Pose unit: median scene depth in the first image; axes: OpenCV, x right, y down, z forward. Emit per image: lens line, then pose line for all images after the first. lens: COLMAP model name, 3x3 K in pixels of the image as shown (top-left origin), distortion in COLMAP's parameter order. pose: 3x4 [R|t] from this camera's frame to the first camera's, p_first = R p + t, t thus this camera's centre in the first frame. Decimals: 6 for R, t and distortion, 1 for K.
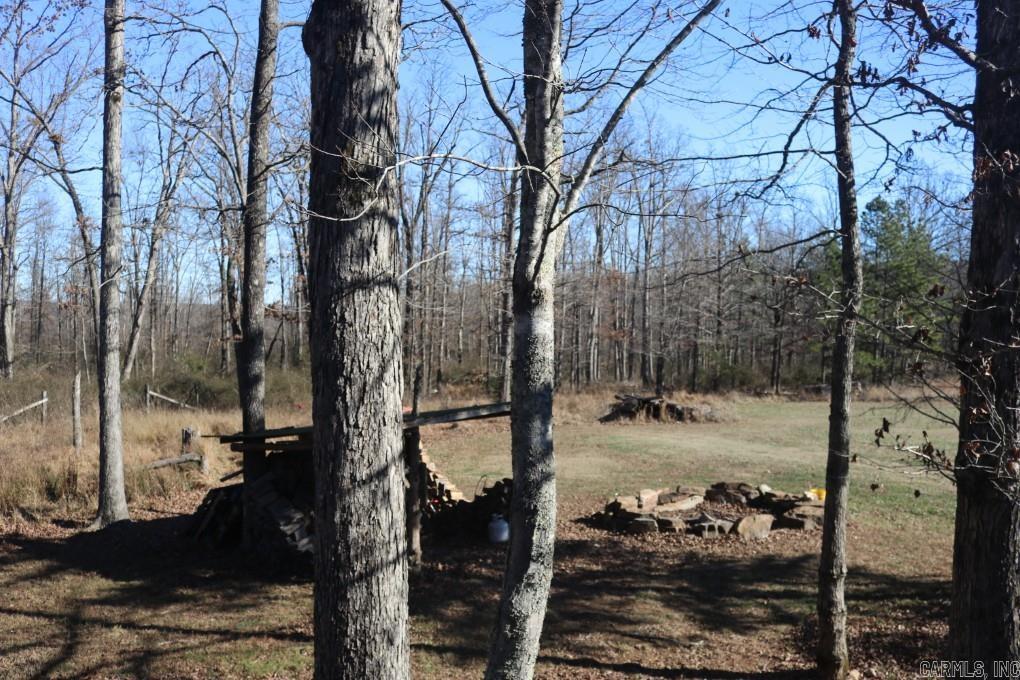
lens RADIAL K [[841.9, 0, 513.9], [0, 841.9, 344.7], [0, 0, 1]] dist [-0.134636, 0.108794]
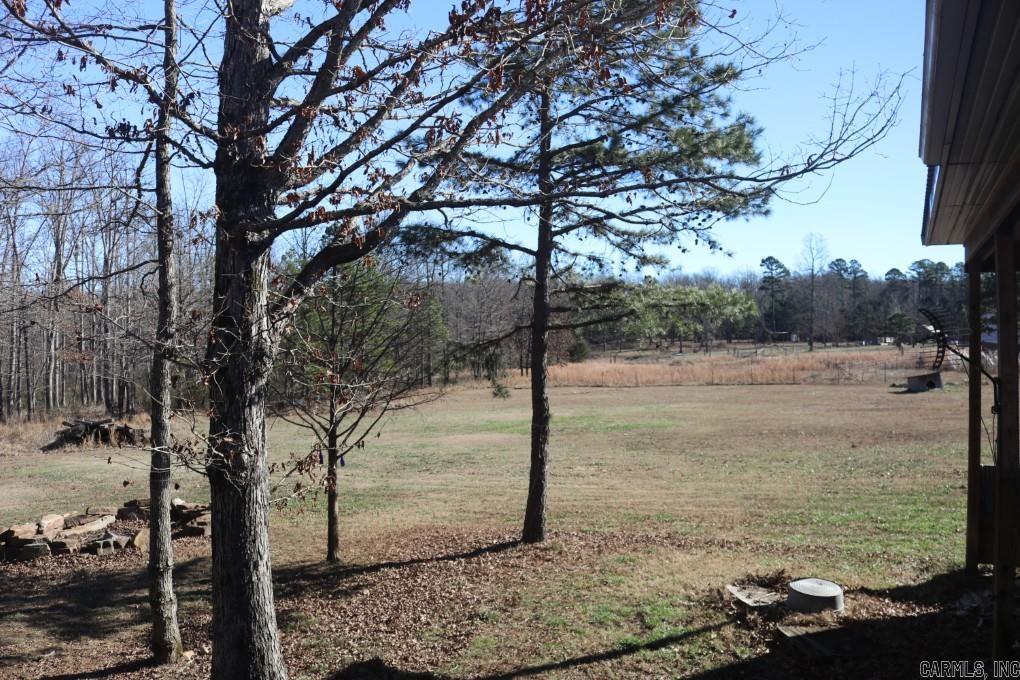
lens RADIAL K [[841.9, 0, 504.9], [0, 841.9, 347.2], [0, 0, 1]] dist [-0.134636, 0.108794]
pose [[0.837854, -0.019414, 0.545548, 0.105477], [0.029924, 0.999498, -0.010389, 0.003127], [-0.545073, 0.025030, 0.838015, -0.115629]]
